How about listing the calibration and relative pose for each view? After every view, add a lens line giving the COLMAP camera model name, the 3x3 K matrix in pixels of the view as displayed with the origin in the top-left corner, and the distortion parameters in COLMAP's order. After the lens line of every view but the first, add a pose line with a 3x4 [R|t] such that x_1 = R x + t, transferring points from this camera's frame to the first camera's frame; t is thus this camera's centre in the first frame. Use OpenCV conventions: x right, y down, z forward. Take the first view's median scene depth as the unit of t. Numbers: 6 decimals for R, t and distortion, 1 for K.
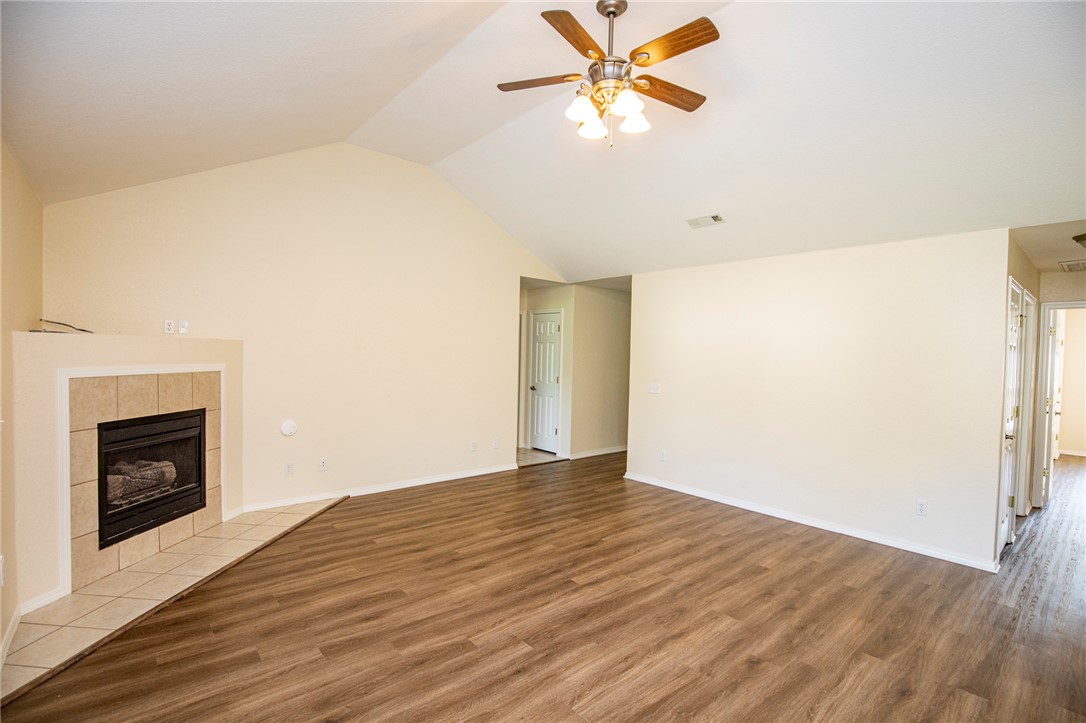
lens RADIAL K [[505.4, 0, 554.7], [0, 505.4, 362.7], [0, 0, 1]] dist [-0.027027, 0.001684]
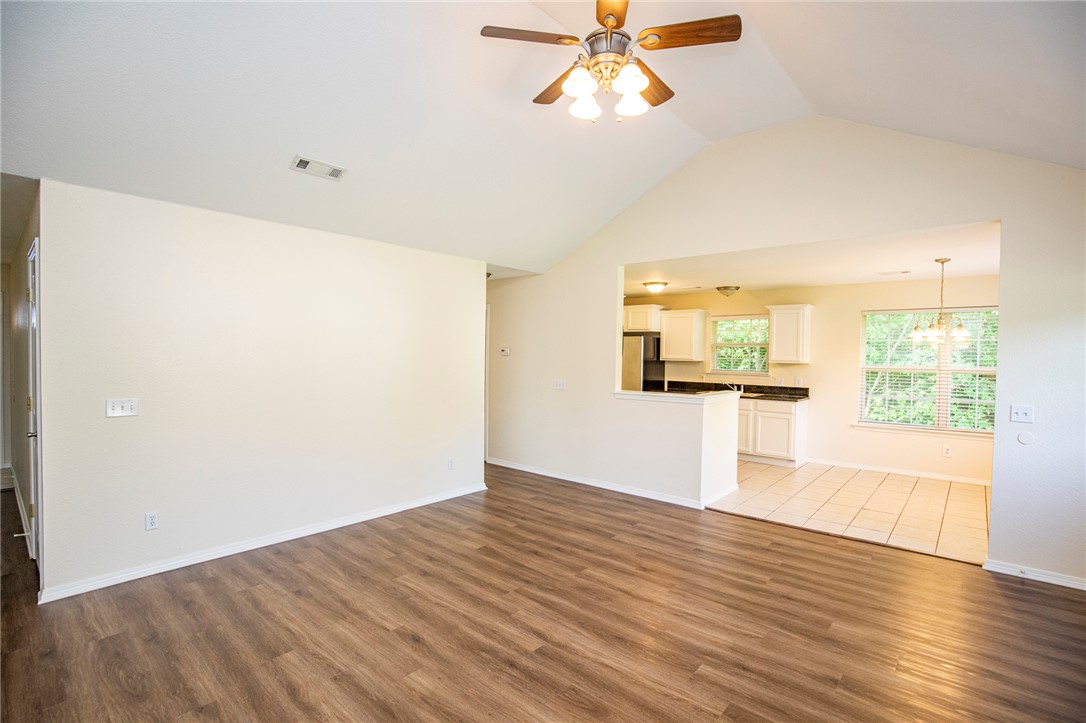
lens RADIAL K [[505.4, 0, 552.1], [0, 505.4, 362.6], [0, 0, 1]] dist [-0.027027, 0.001684]
pose [[-0.141815, -0.045952, 0.988826, -0.637741], [0.001313, 0.998912, 0.046609, -0.036142], [-0.989892, 0.007908, -0.141600, 0.979149]]
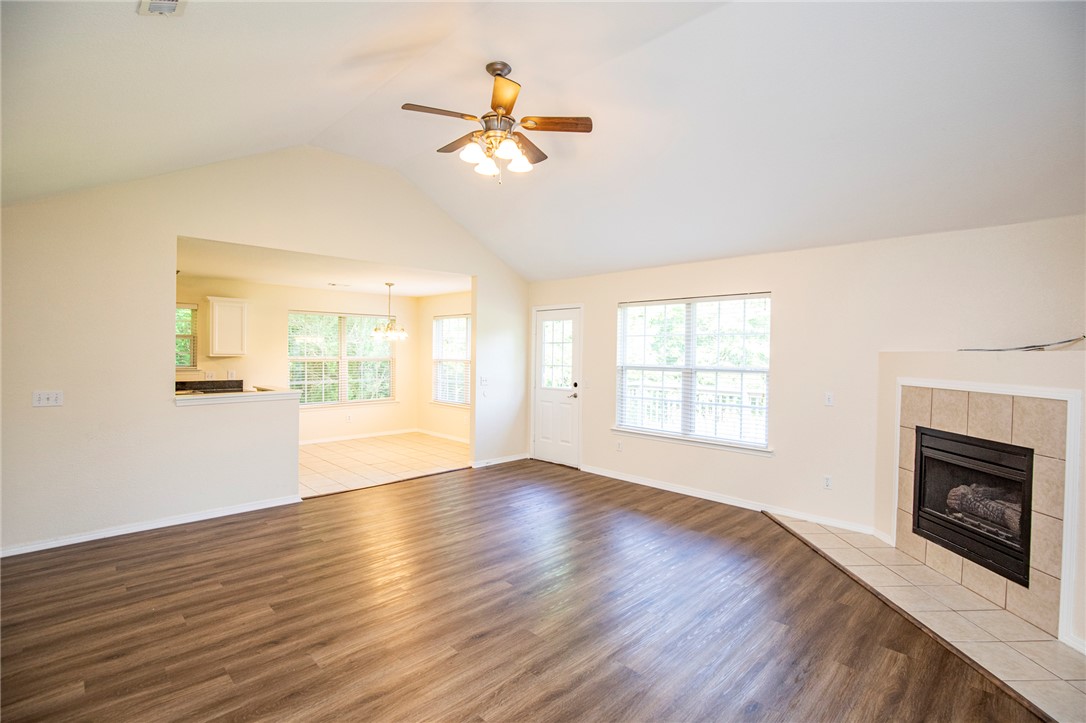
lens RADIAL K [[505.4, 0, 553.5], [0, 505.4, 358.7], [0, 0, 1]] dist [-0.027027, 0.001684]
pose [[-0.996865, -0.034580, -0.071161, 0.033874], [-0.036698, 0.998915, 0.028676, -0.034439], [0.070092, 0.031198, -0.997053, 1.787523]]
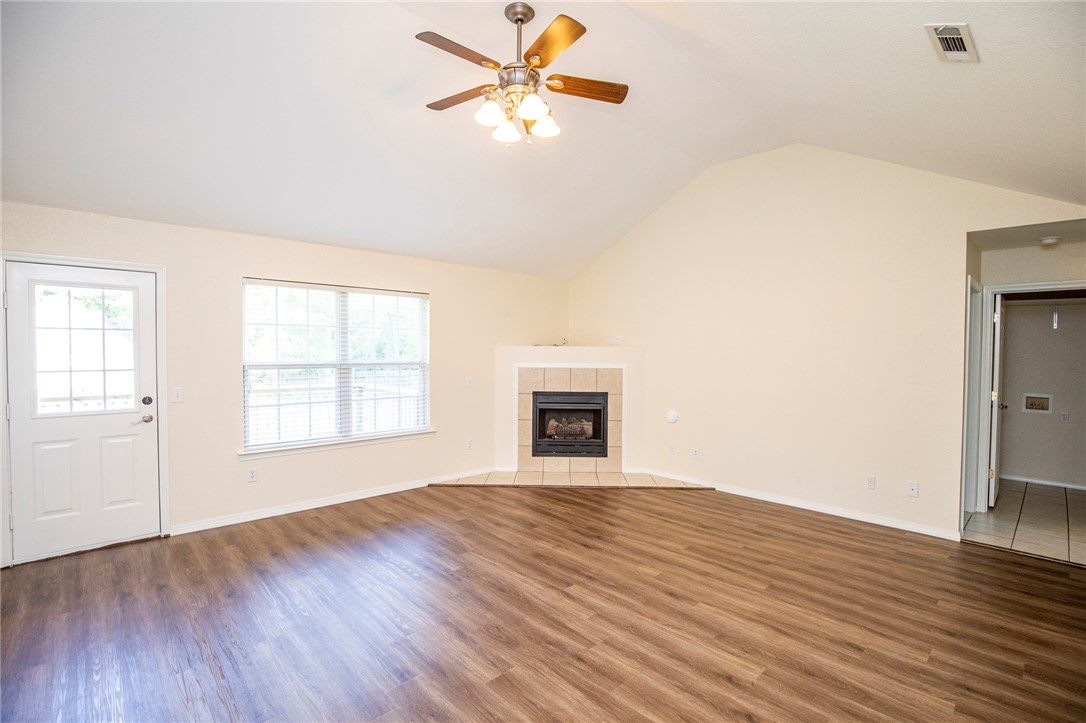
lens RADIAL K [[505.4, 0, 550.1], [0, 505.4, 364.7], [0, 0, 1]] dist [-0.027027, 0.001684]
pose [[0.044331, 0.007404, -0.998989, 0.906173], [-0.025806, 0.999647, 0.006263, 0.001874], [0.998684, 0.025503, 0.044507, 0.819114]]
